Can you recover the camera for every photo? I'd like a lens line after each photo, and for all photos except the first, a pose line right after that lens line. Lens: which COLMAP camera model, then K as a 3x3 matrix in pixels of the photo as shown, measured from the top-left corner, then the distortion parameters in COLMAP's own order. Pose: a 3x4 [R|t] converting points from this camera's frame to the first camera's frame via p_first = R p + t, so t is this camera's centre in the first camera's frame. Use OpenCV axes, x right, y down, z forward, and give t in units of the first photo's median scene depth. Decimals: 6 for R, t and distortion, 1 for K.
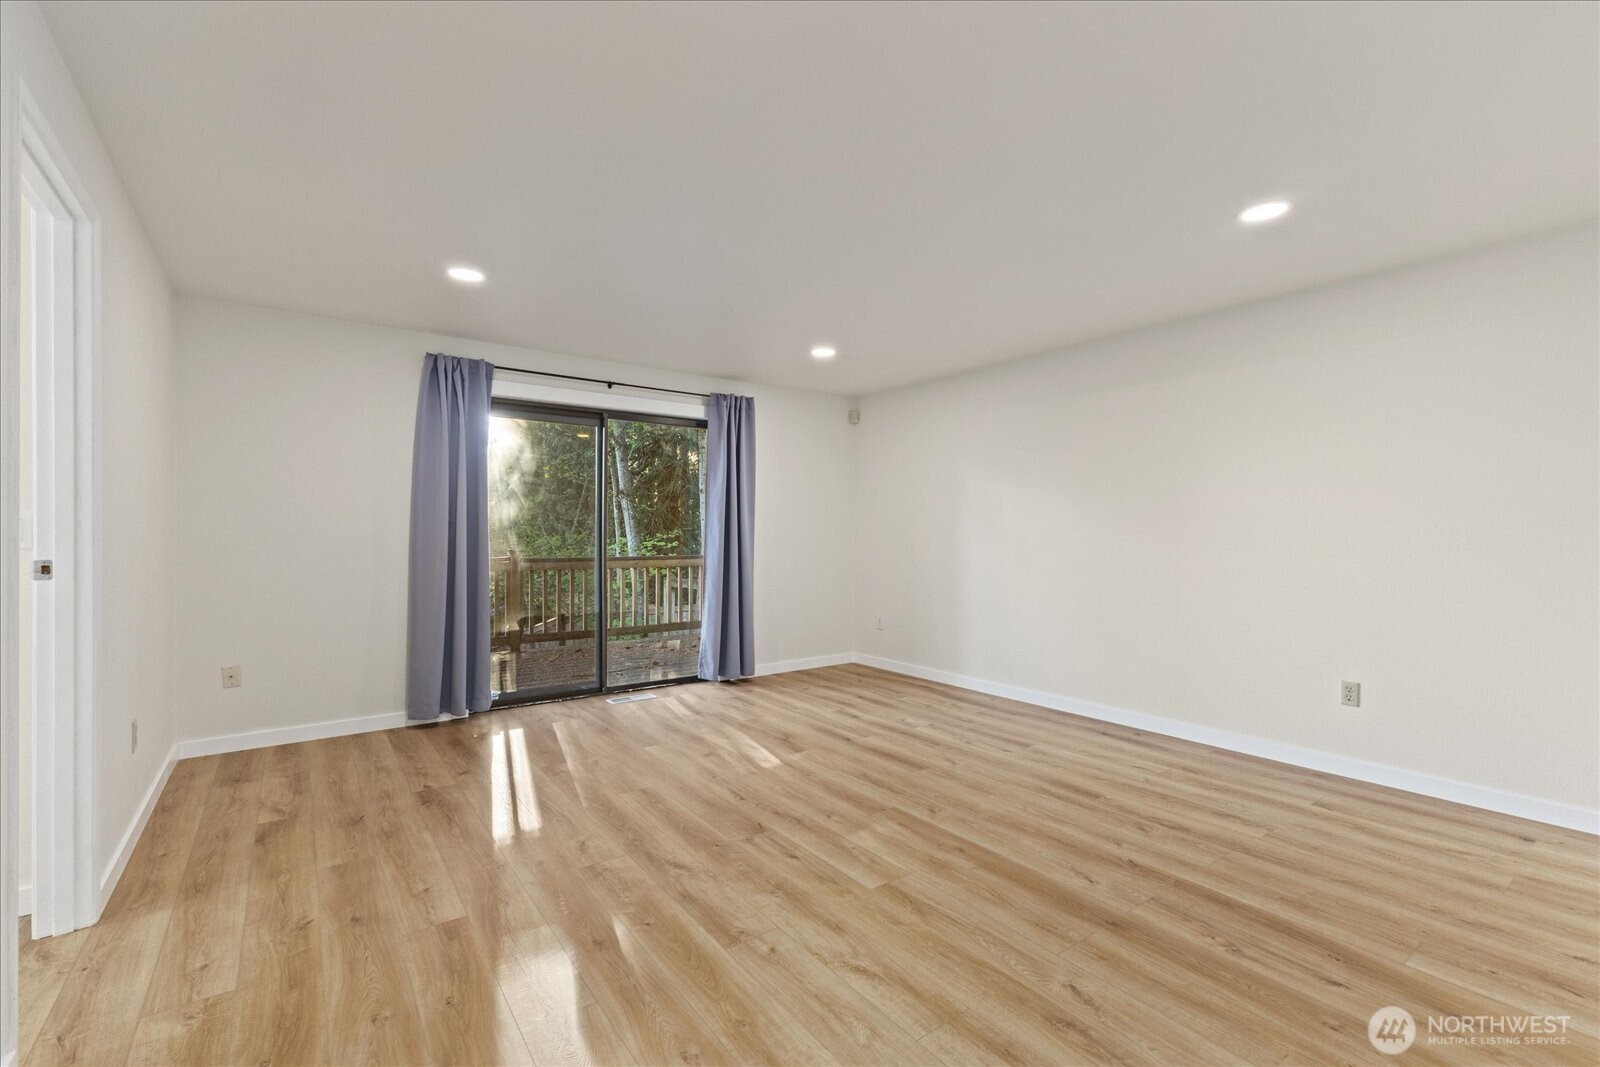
lens RADIAL K [[749.8, 0, 803.4], [0, 749.8, 532.5], [0, 0, 1]] dist [0.003023, -0.000320]
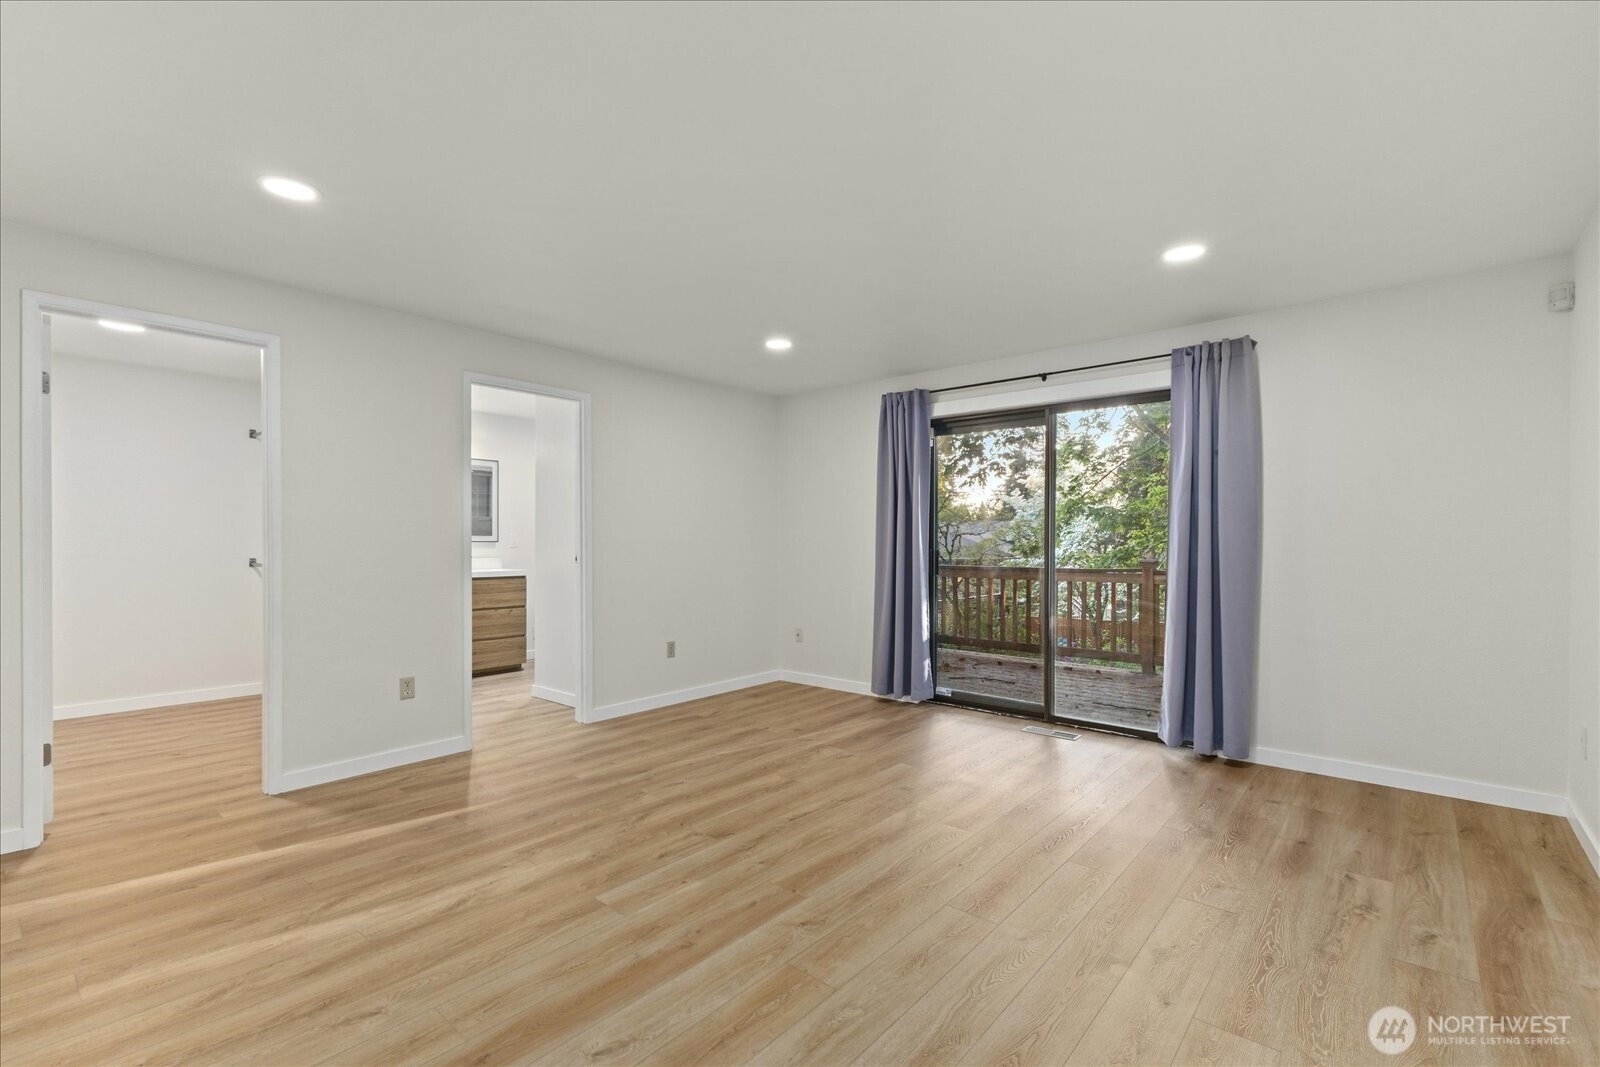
lens RADIAL K [[749.8, 0, 803.4], [0, 749.8, 532.5], [0, 0, 1]] dist [0.003023, -0.000320]
pose [[0.163887, -0.012273, -0.986403, 0.933315], [0.000612, 0.999924, -0.012340, 0.000331], [0.986479, 0.001419, 0.163882, 0.917014]]
